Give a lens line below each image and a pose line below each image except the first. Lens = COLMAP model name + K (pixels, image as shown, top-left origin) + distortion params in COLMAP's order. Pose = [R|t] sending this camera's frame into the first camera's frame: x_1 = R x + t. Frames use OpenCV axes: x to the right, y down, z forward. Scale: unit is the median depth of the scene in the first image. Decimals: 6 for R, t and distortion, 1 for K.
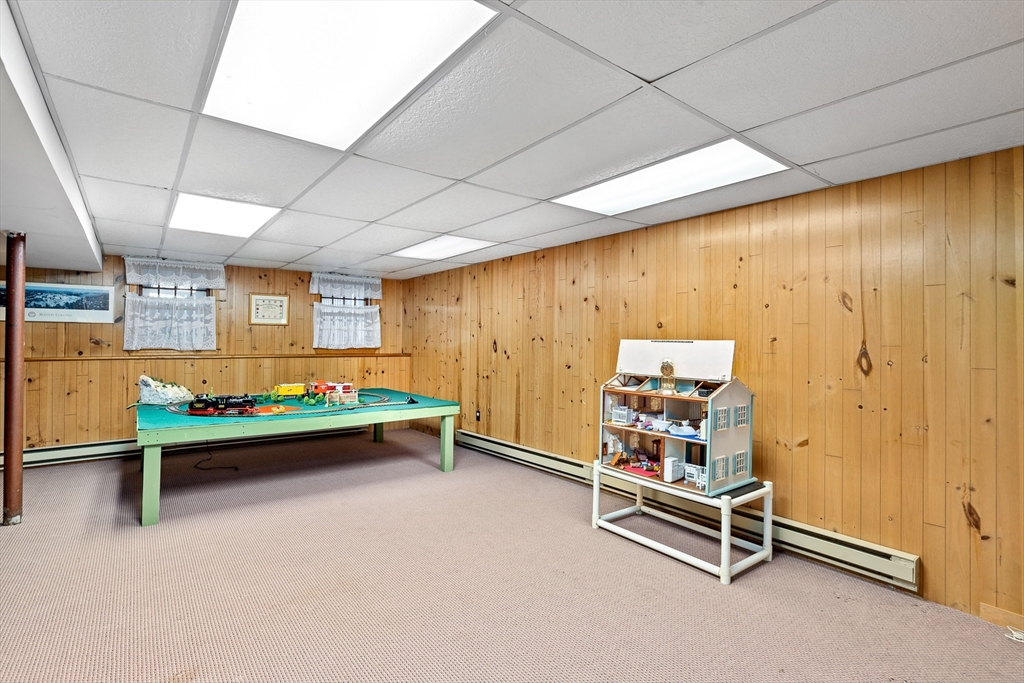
lens RADIAL K [[483.7, 0, 504.1], [0, 483.7, 334.9], [0, 0, 1]] dist [-0.018989, -0.000930]
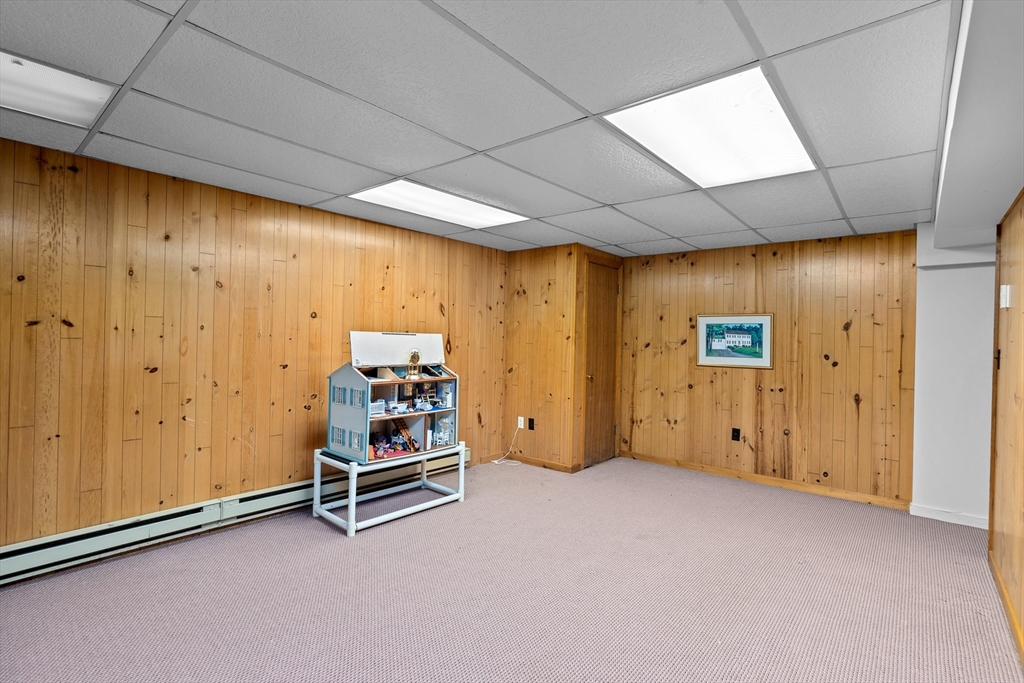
lens RADIAL K [[483.7, 0, 503.7], [0, 483.7, 344.3], [0, 0, 1]] dist [-0.018989, -0.000930]
pose [[-0.201644, -0.032395, 0.978923, -0.780265], [-0.039160, 0.998920, 0.024991, -0.000984], [-0.978676, -0.033295, -0.202694, 0.932118]]
